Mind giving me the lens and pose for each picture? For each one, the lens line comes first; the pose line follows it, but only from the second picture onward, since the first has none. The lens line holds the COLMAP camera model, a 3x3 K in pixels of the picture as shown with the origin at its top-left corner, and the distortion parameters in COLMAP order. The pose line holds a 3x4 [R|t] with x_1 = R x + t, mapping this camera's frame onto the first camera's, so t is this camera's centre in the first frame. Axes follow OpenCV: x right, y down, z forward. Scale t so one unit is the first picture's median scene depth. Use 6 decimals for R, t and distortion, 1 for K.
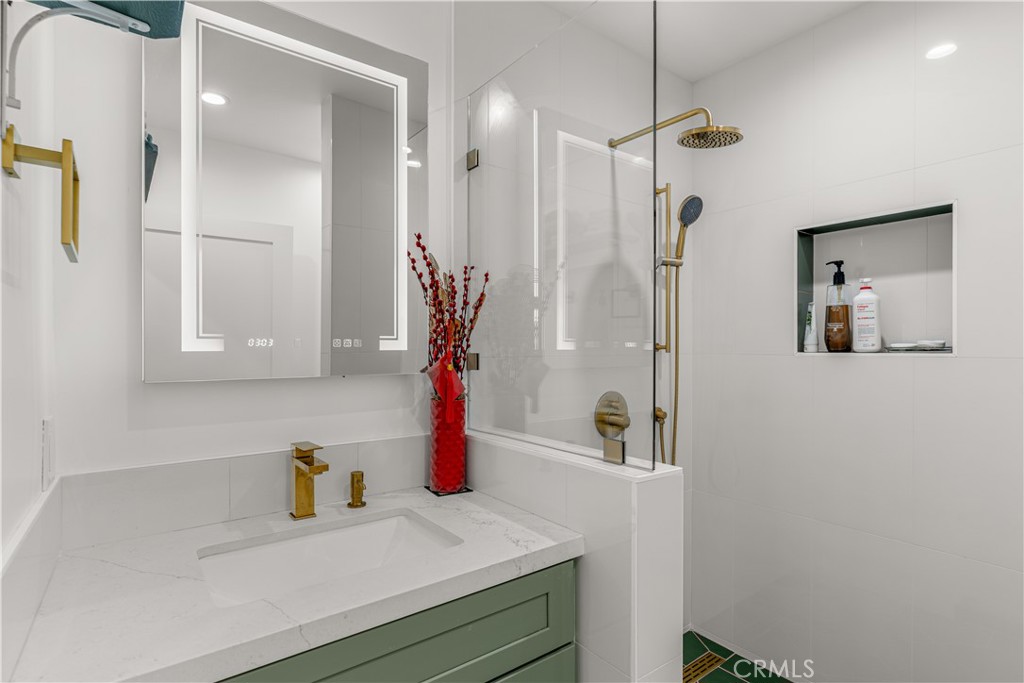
lens RADIAL K [[494.9, 0, 510.3], [0, 494.9, 344.6], [0, 0, 1]] dist [0.001003, 0.002506]
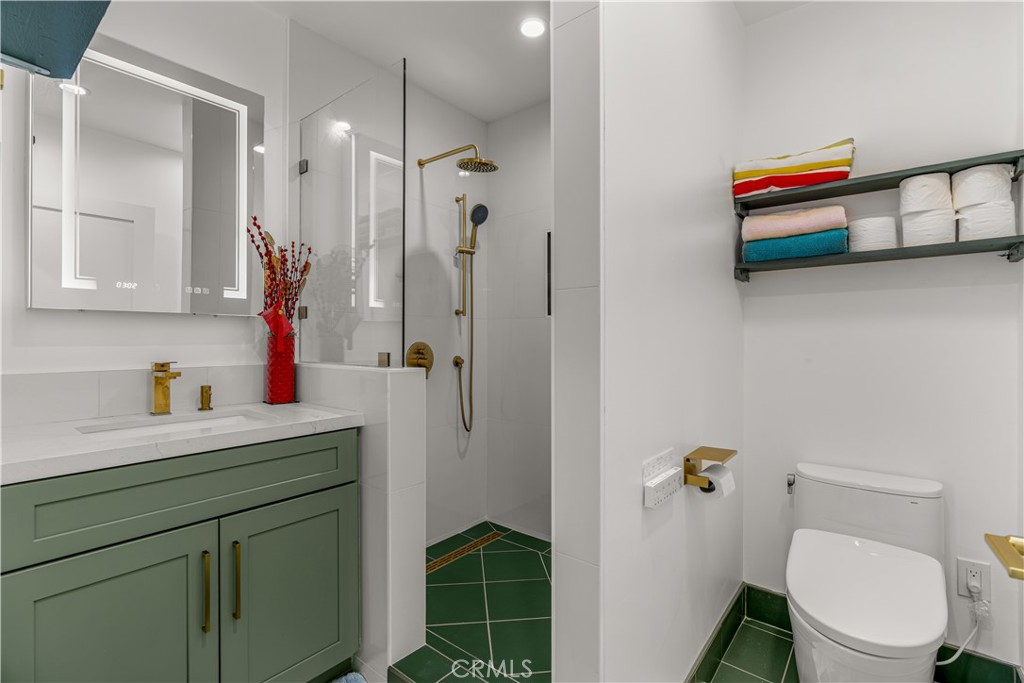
lens RADIAL K [[472.6, 0, 512.1], [0, 472.6, 338.6], [0, 0, 1]] dist [0.000869, 0.001707]
pose [[0.972902, 0.003291, 0.231193, 0.198222], [-0.002220, 0.999986, -0.004895, 0.118651], [-0.231206, 0.004249, 0.972896, -0.442329]]
